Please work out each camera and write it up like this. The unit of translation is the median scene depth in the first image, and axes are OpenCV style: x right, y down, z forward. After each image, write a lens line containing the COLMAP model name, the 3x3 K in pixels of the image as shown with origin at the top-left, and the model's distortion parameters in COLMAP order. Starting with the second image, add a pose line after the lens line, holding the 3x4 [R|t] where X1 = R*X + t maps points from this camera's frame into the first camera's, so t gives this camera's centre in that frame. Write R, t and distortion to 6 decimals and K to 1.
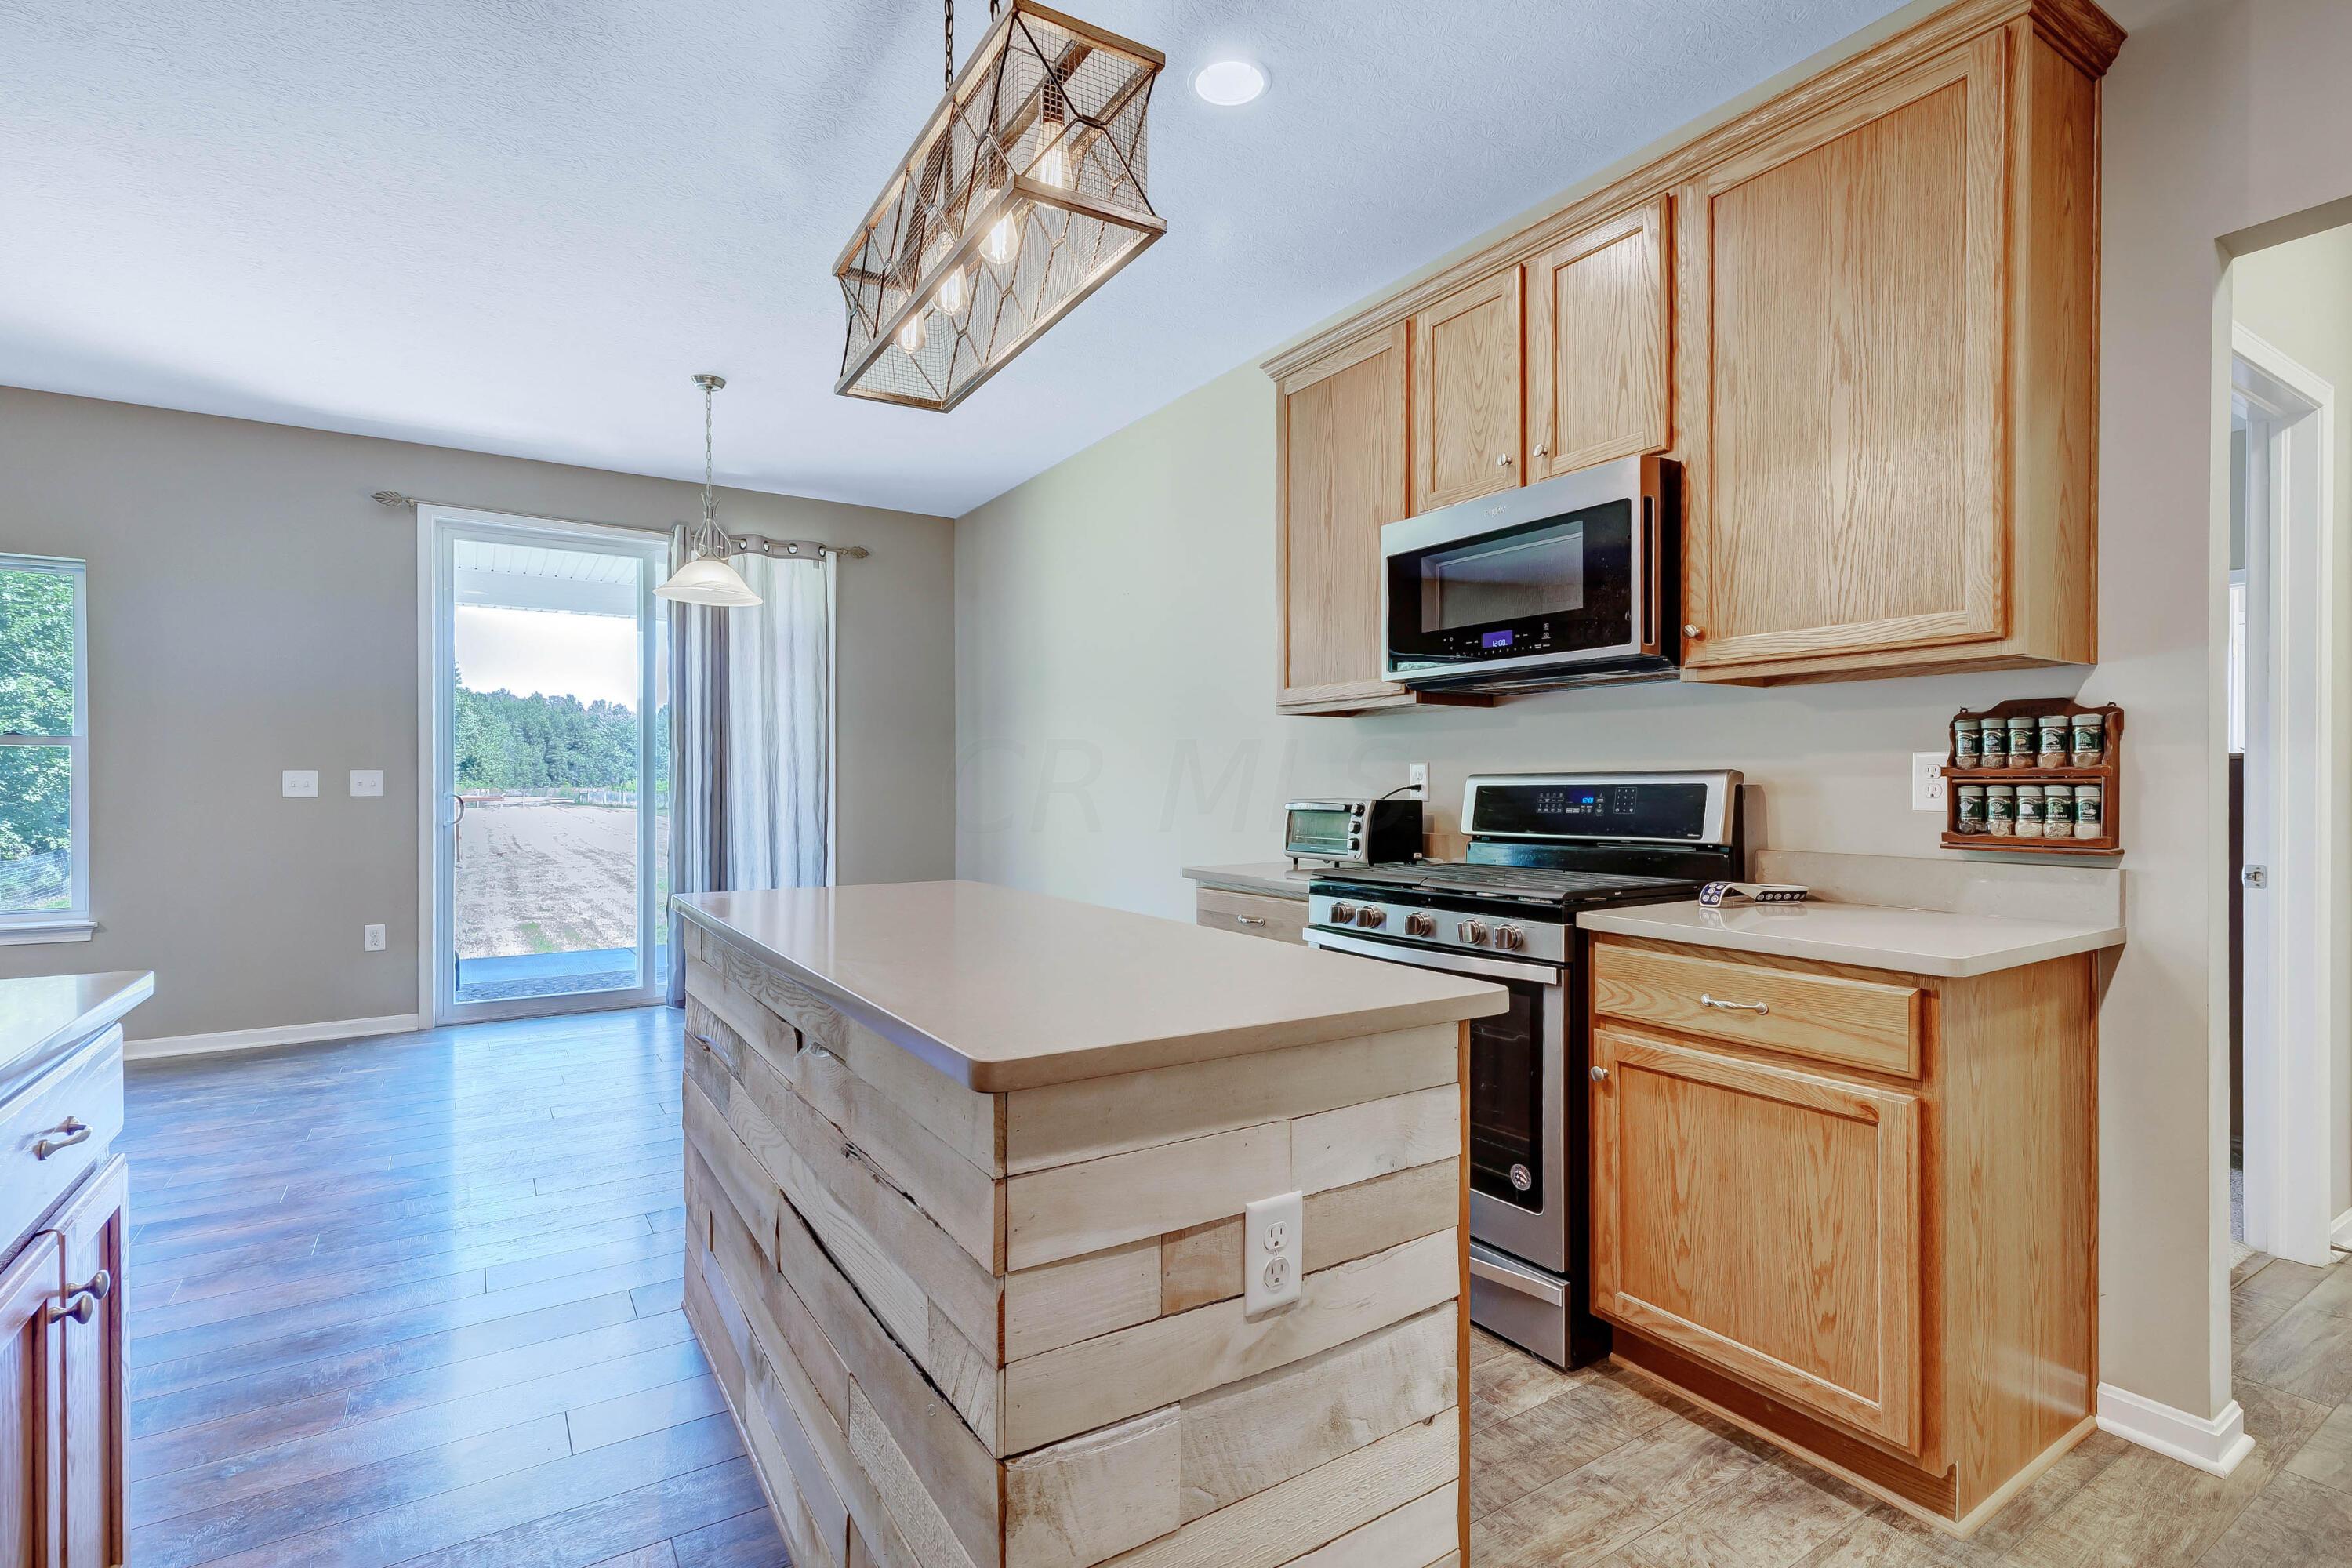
lens RADIAL K [[1106.0, 0, 1183.3], [0, 1106.0, 782.4], [0, 0, 1]] dist [0.019972, 0.000652]
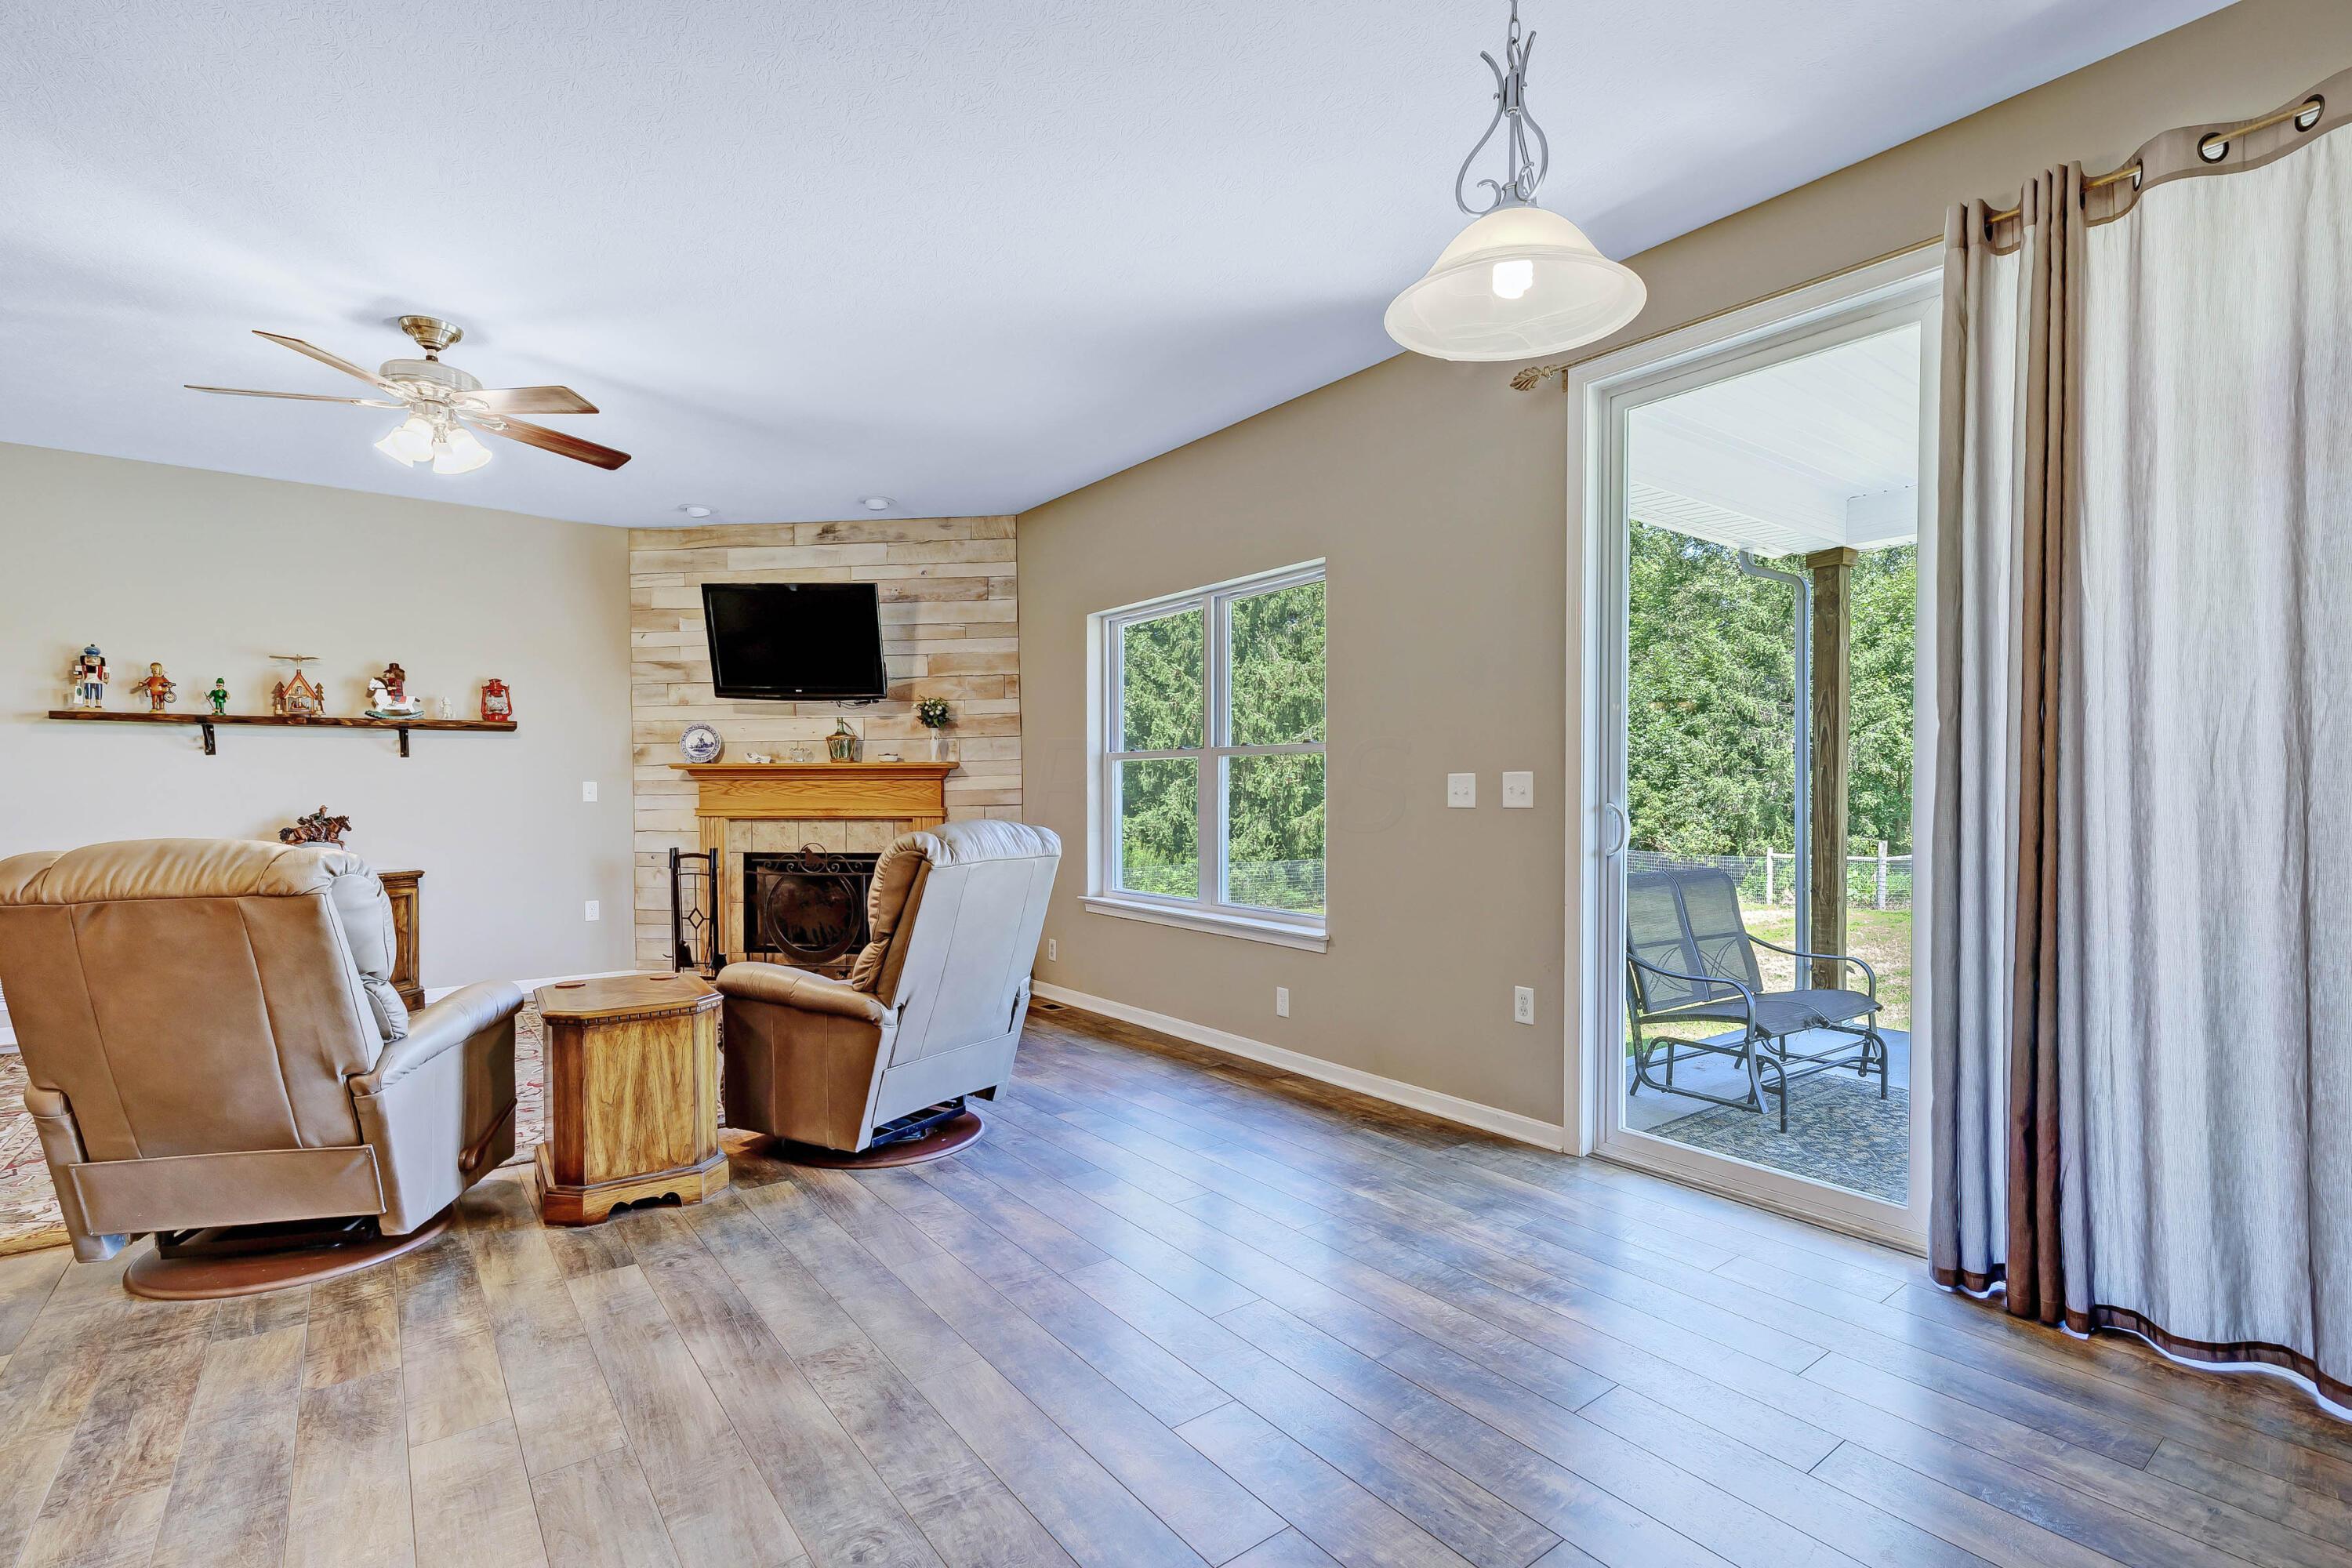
lens RADIAL K [[1106.0, 0, 1183.3], [0, 1106.0, 798.7], [0, 0, 1]] dist [0.019972, 0.000652]
pose [[0.096332, 0.008292, -0.995315, -0.037290], [-0.002226, 0.999965, 0.008116, 0.001476], [0.995347, 0.001433, 0.096347, 0.720751]]
